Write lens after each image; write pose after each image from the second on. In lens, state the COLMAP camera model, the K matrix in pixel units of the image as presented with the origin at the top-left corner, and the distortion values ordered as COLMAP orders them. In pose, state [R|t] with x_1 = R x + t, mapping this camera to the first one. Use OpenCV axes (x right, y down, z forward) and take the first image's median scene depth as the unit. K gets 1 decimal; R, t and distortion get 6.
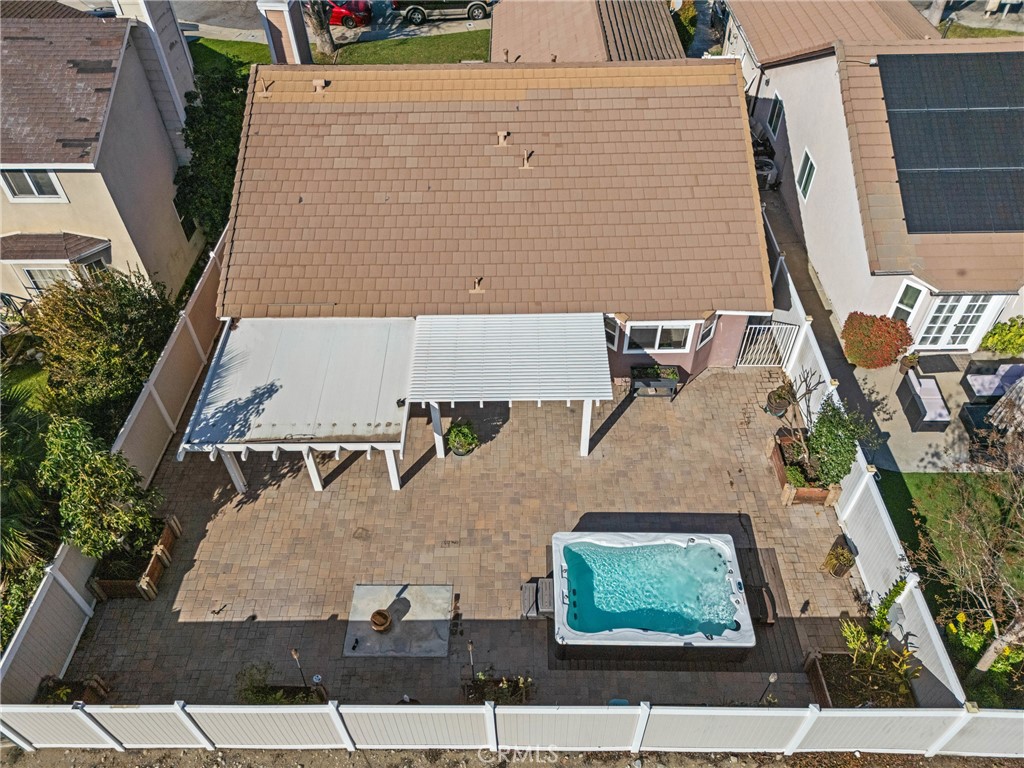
lens RADIAL K [[763.5, 0, 512.0], [0, 763.5, 384.0], [0, 0, 1]] dist [0.074269, -0.070692]
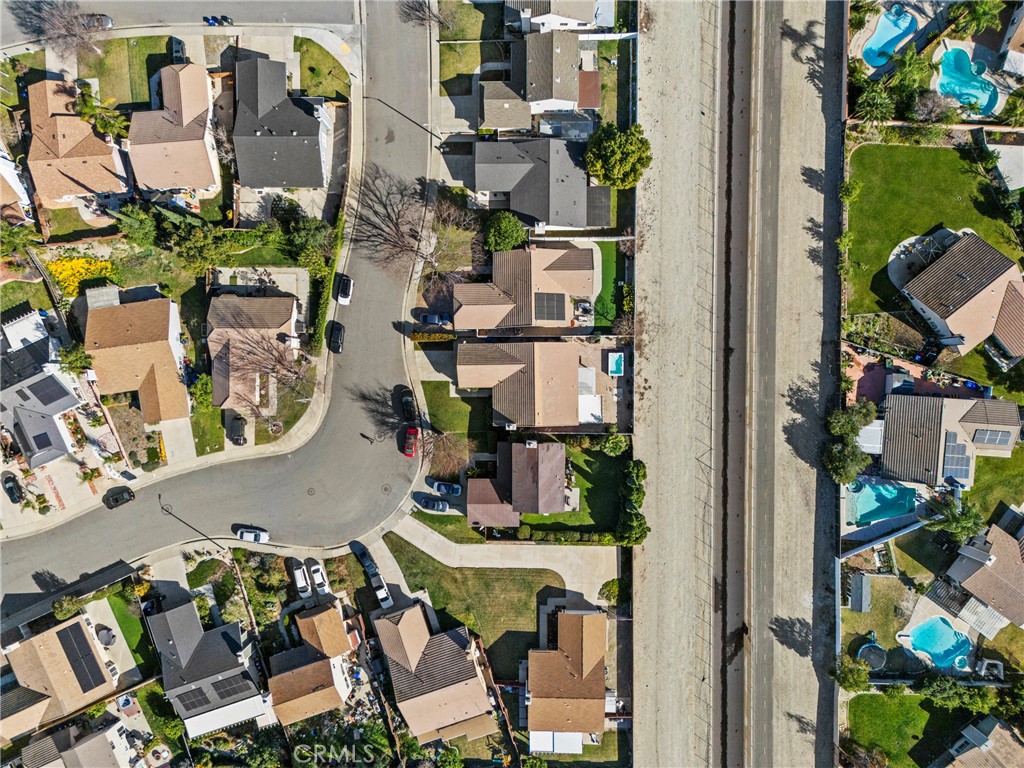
lens RADIAL K [[751.2, 0, 512.0], [0, 751.2, 384.0], [0, 0, 1]] dist [0.079811, -0.080708]
pose [[-0.014370, -0.999883, 0.005311, -0.053503], [0.737995, -0.007022, 0.674770, -5.346014], [-0.674653, 0.013616, 0.738009, -3.739199]]
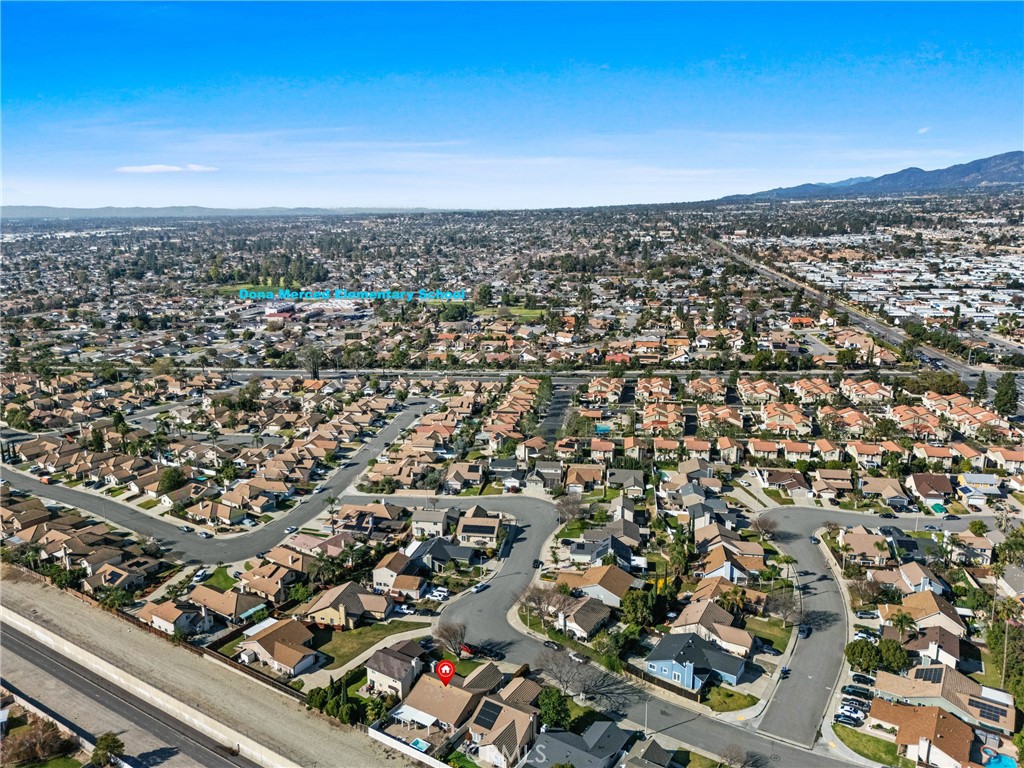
lens RADIAL K [[751.2, 0, 512.0], [0, 751.2, 384.0], [0, 0, 1]] dist [0.079811, -0.080708]
pose [[0.847193, 0.136411, -0.513474, 5.109998], [-0.389825, 0.816258, -0.426332, 0.173106], [0.360971, 0.561351, 0.744705, -7.808722]]
